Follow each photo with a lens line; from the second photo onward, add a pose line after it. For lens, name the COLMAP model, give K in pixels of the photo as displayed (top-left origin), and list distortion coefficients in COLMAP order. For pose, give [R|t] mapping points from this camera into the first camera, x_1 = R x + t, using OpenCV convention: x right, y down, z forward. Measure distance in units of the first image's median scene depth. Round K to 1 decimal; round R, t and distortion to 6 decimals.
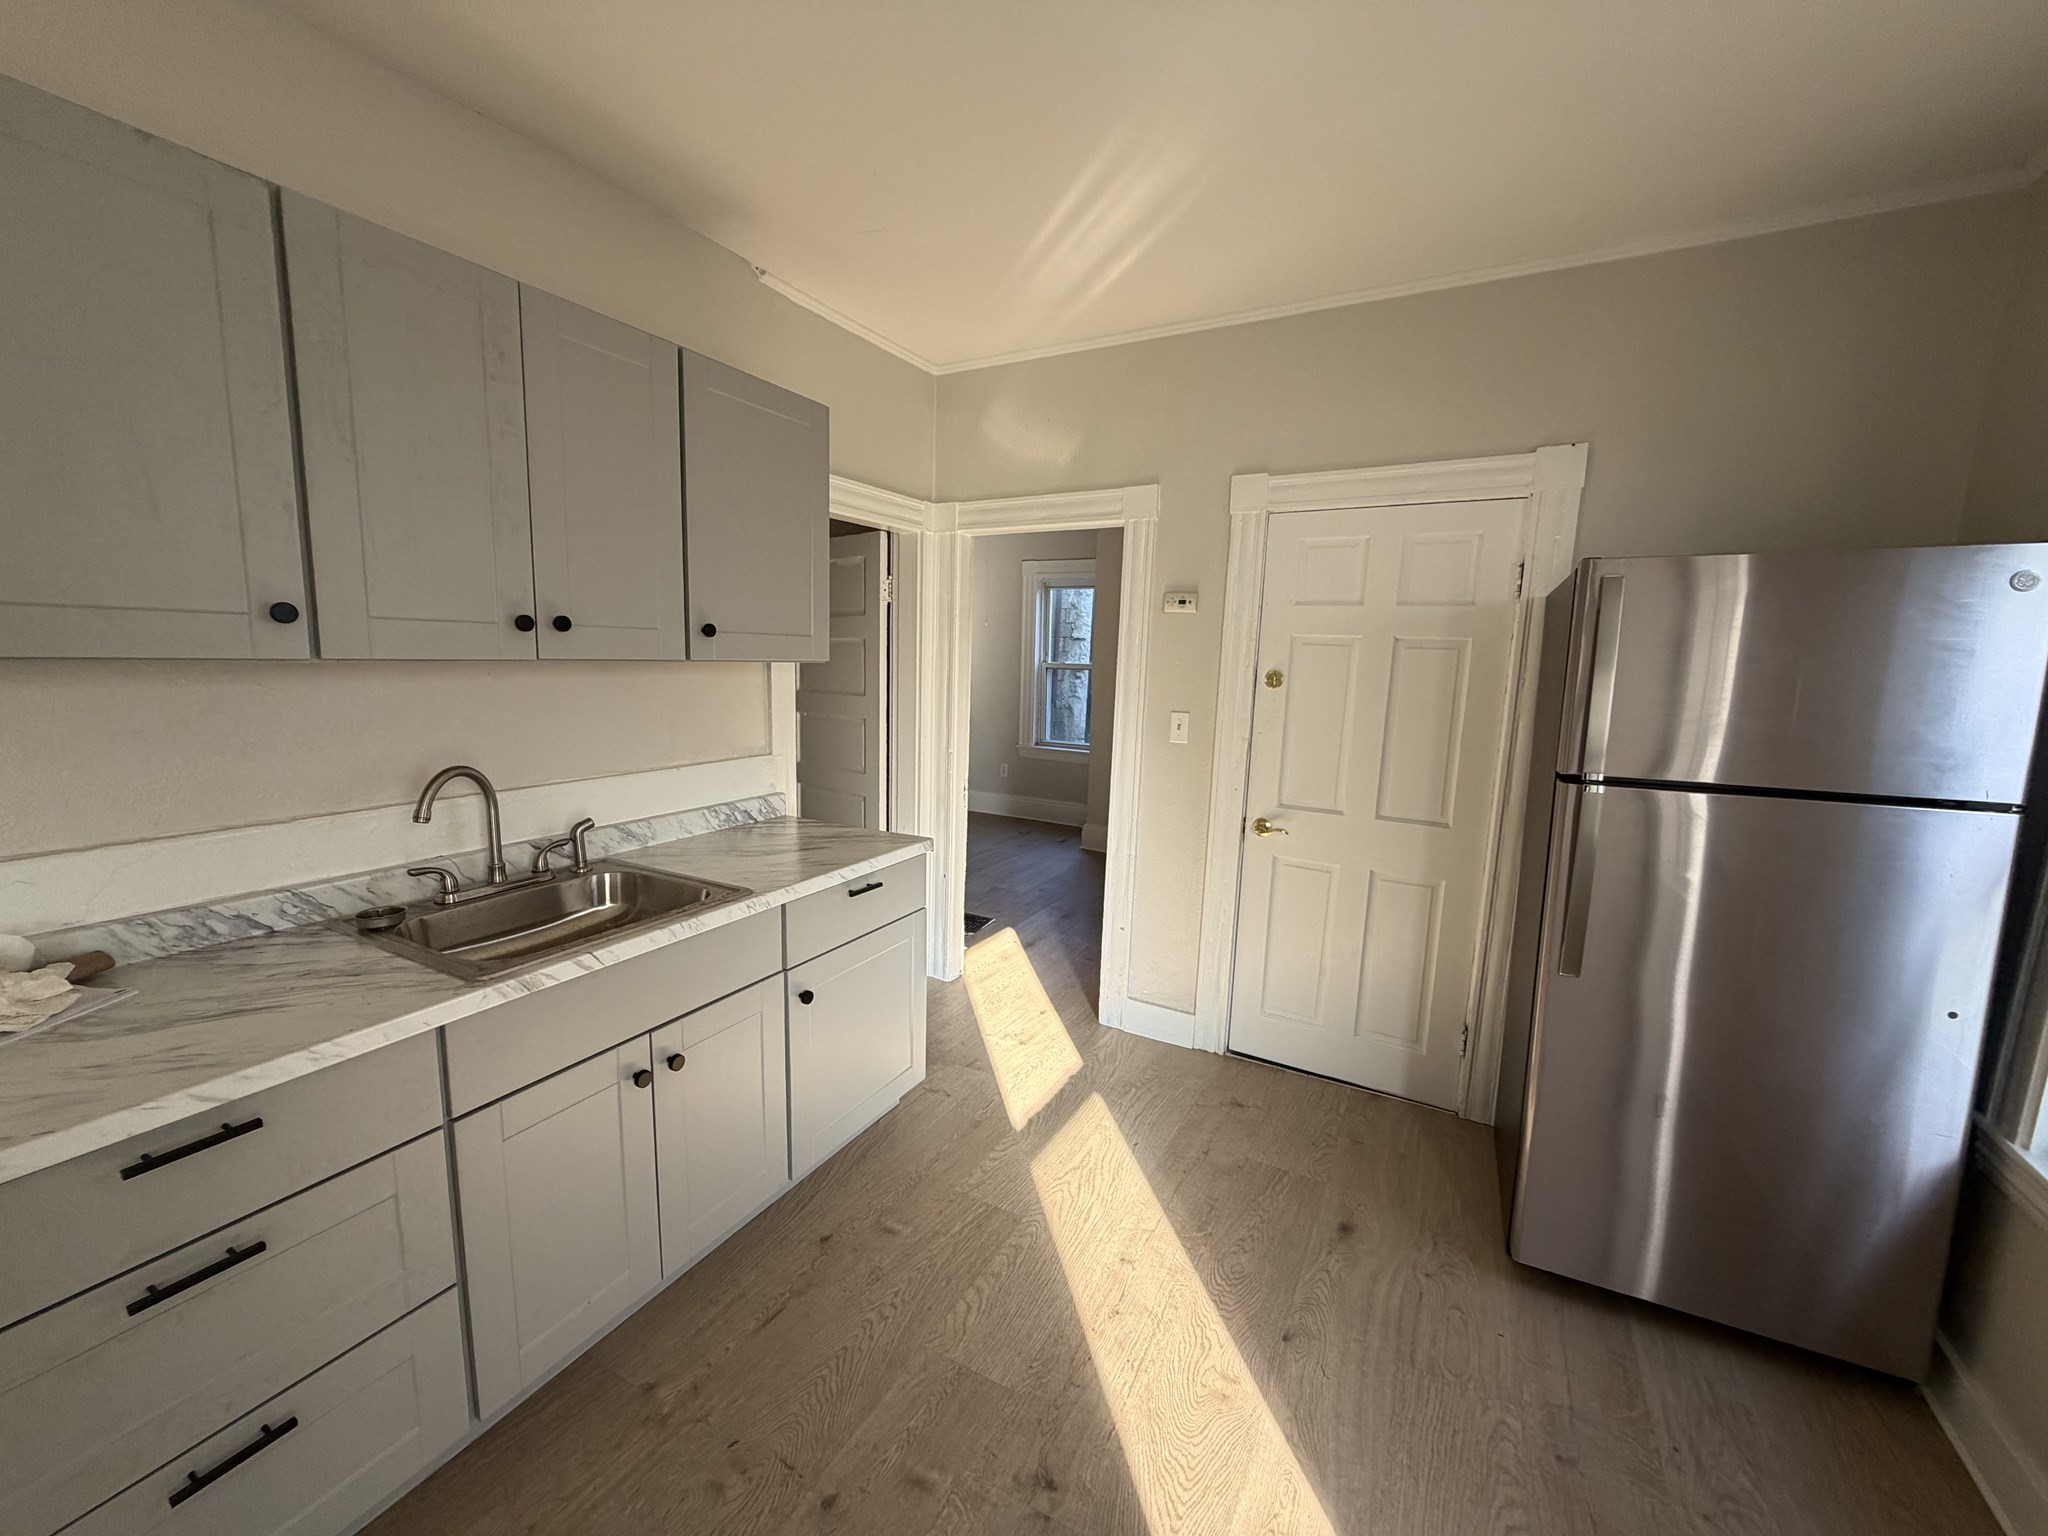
lens RADIAL K [[822.8, 0, 1024.0], [0, 822.8, 770.1], [0, 0, 1]] dist [0.000294, 0.000443]
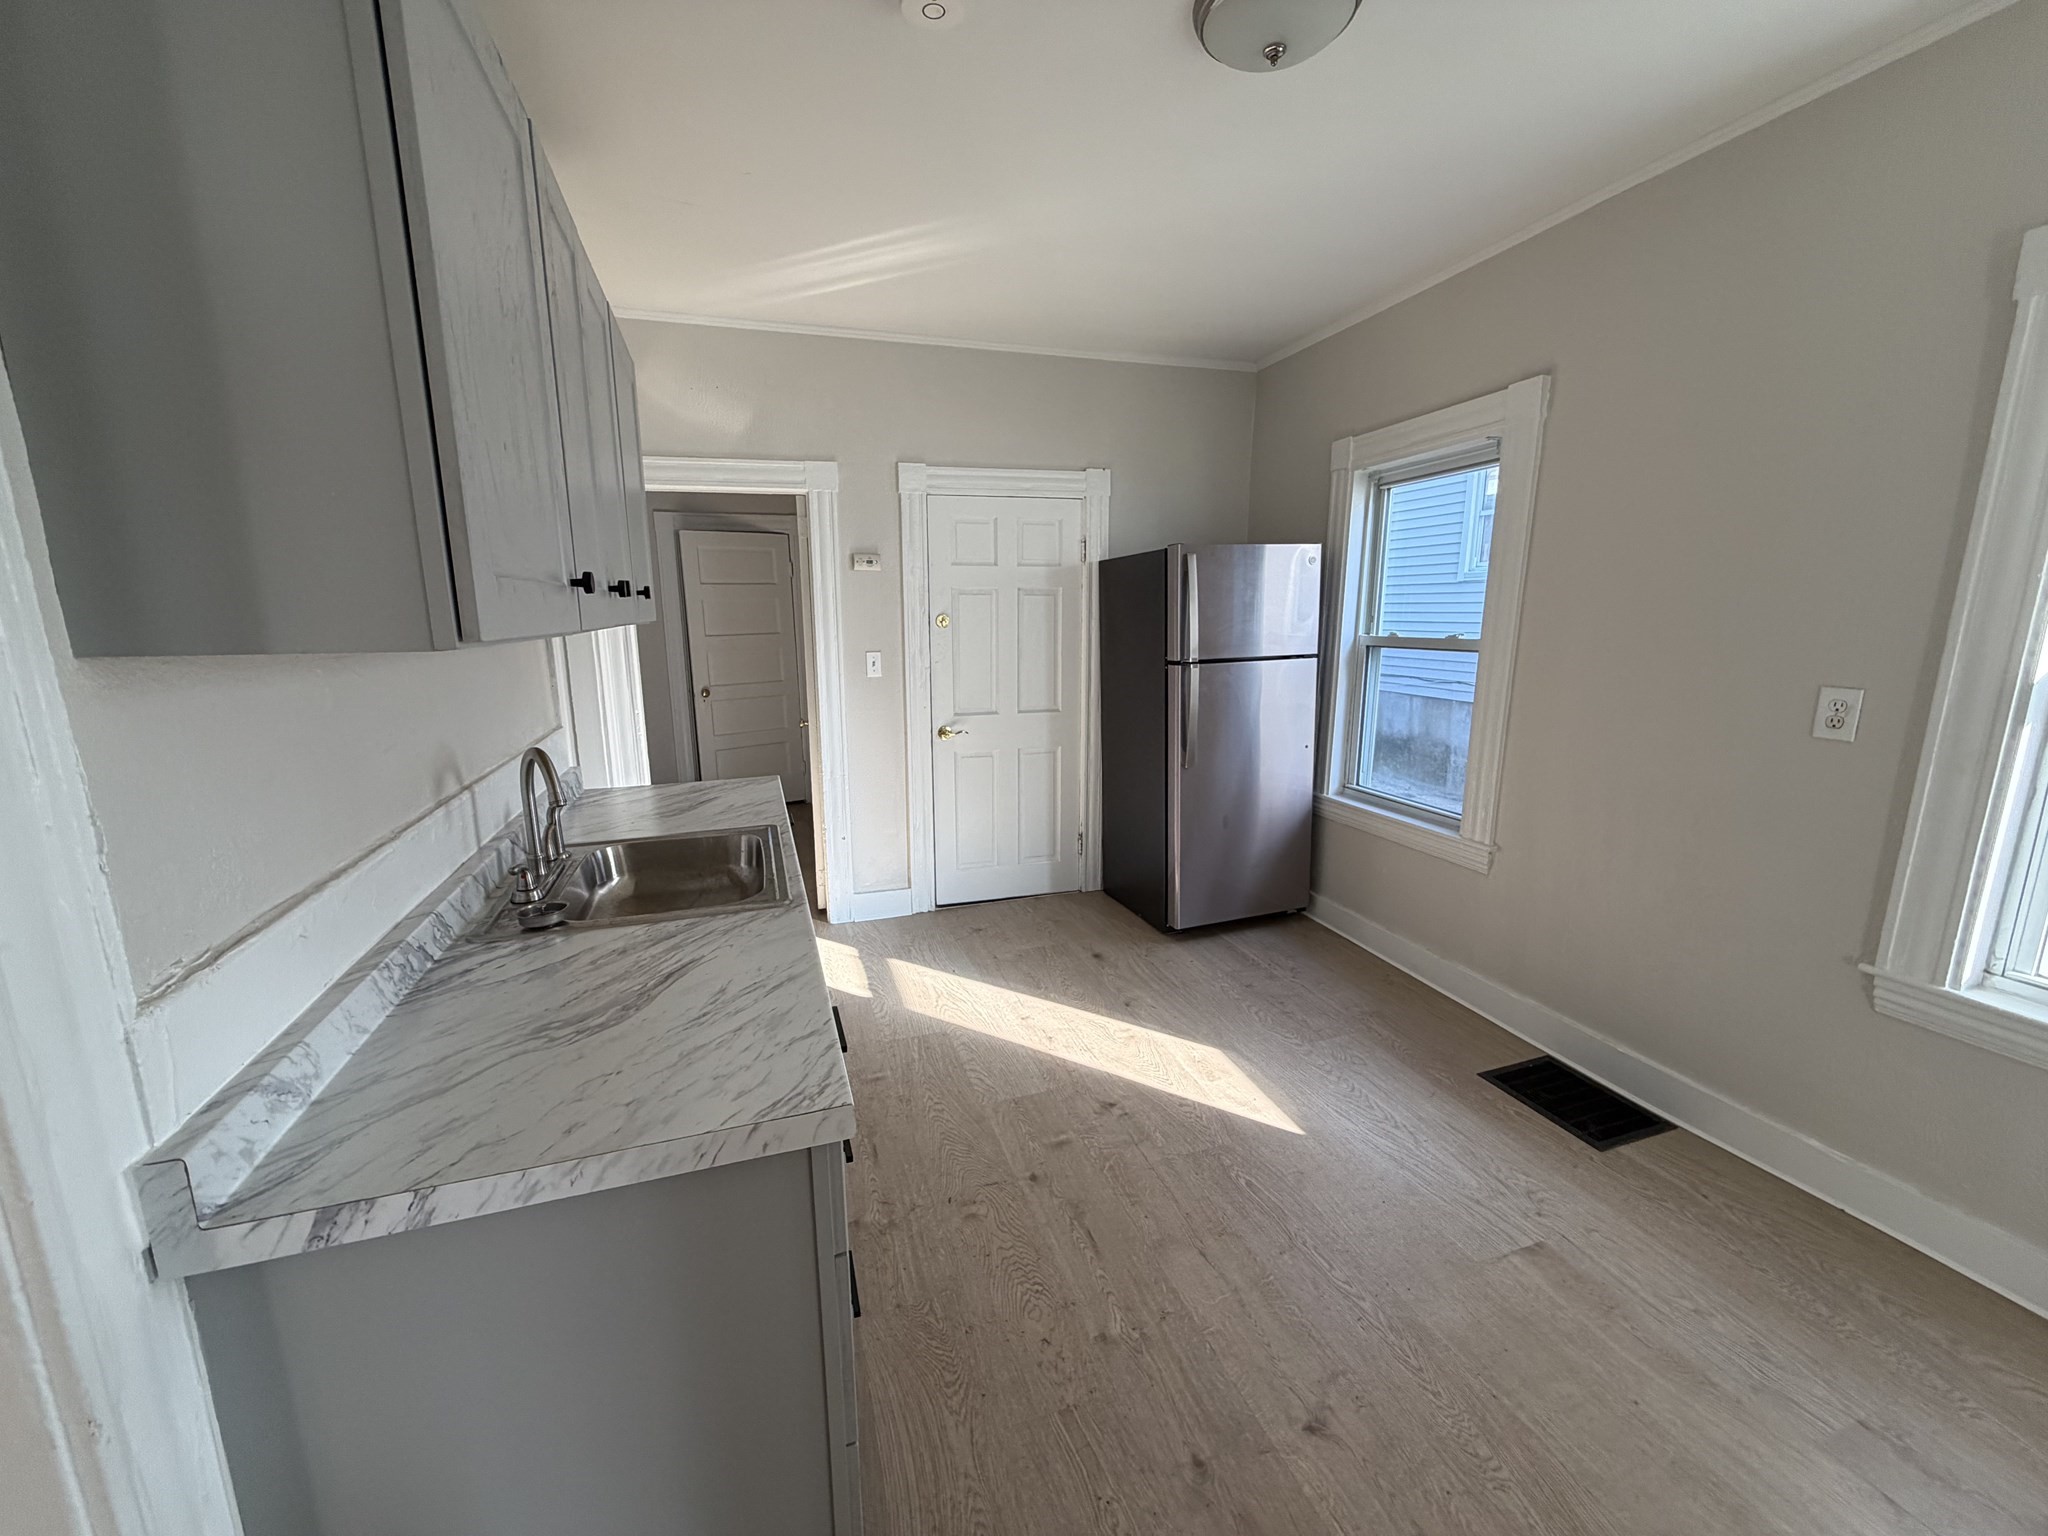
lens RADIAL K [[822.8, 0, 1029.8], [0, 822.8, 771.7], [0, 0, 1]] dist [0.000294, 0.000443]
pose [[0.672310, -0.177685, 0.718628, -0.635230], [0.133645, 0.983948, 0.118256, -0.008335], [-0.728106, 0.016536, 0.685266, -0.017783]]
